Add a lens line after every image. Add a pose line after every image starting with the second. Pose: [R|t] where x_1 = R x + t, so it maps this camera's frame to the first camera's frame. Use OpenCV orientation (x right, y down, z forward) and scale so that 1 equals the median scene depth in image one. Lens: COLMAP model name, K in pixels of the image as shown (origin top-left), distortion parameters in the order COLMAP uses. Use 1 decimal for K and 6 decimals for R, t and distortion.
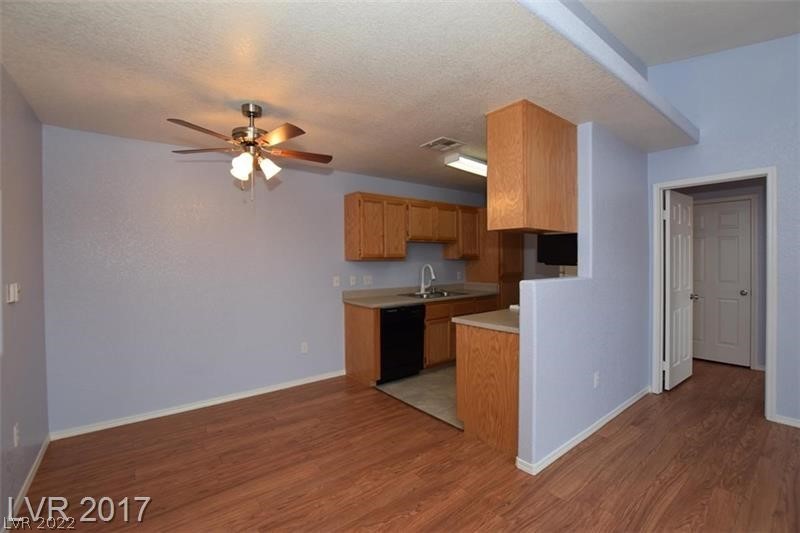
lens RADIAL K [[352.0, 0, 395.3], [0, 352.0, 262.0], [0, 0, 1]] dist [-0.037211, 0.005056]
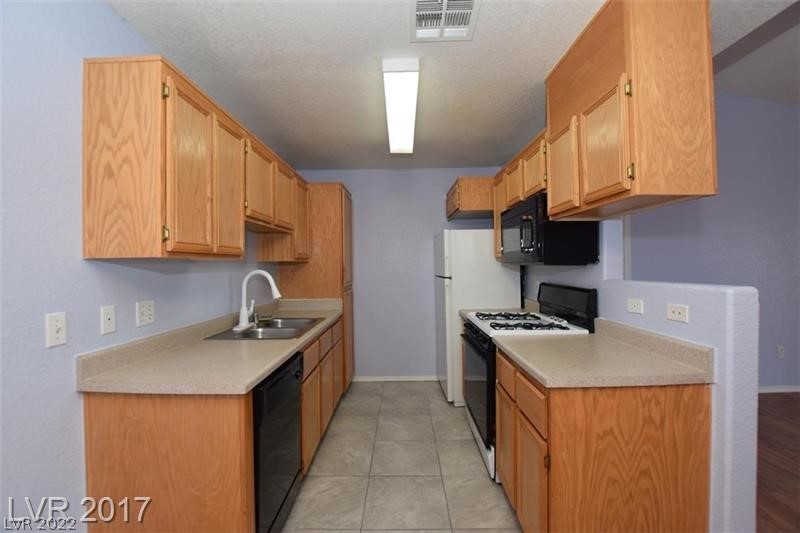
lens RADIAL K [[352.0, 0, 400.9], [0, 352.0, 264.8], [0, 0, 1]] dist [-0.037211, 0.005056]
pose [[0.615879, -0.001175, 0.787840, -0.205484], [0.015183, 0.999831, -0.010378, 0.007239], [-0.787694, 0.018353, 0.615793, 0.567124]]
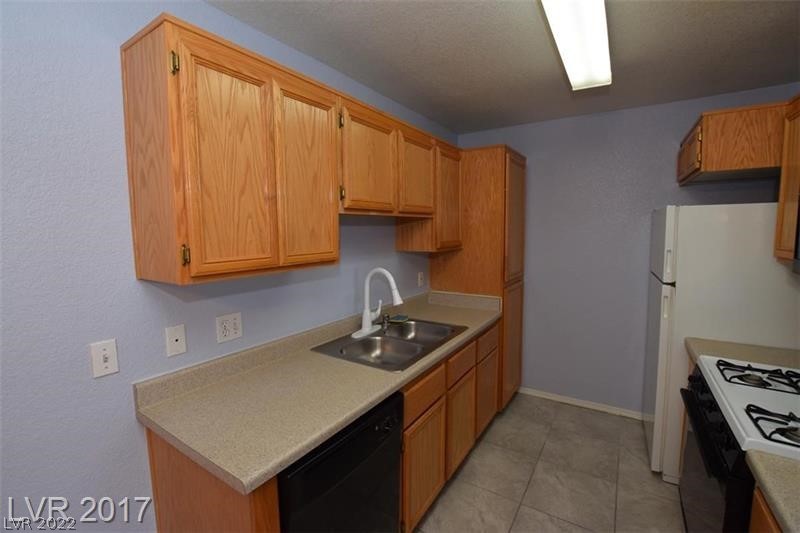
lens RADIAL K [[352.0, 0, 399.3], [0, 352.0, 264.1], [0, 0, 1]] dist [-0.037211, 0.005056]
pose [[0.942833, -0.033902, 0.331536, -0.032289], [0.005354, 0.996225, 0.086645, -0.040001], [-0.333222, -0.079916, 0.939455, 0.646335]]
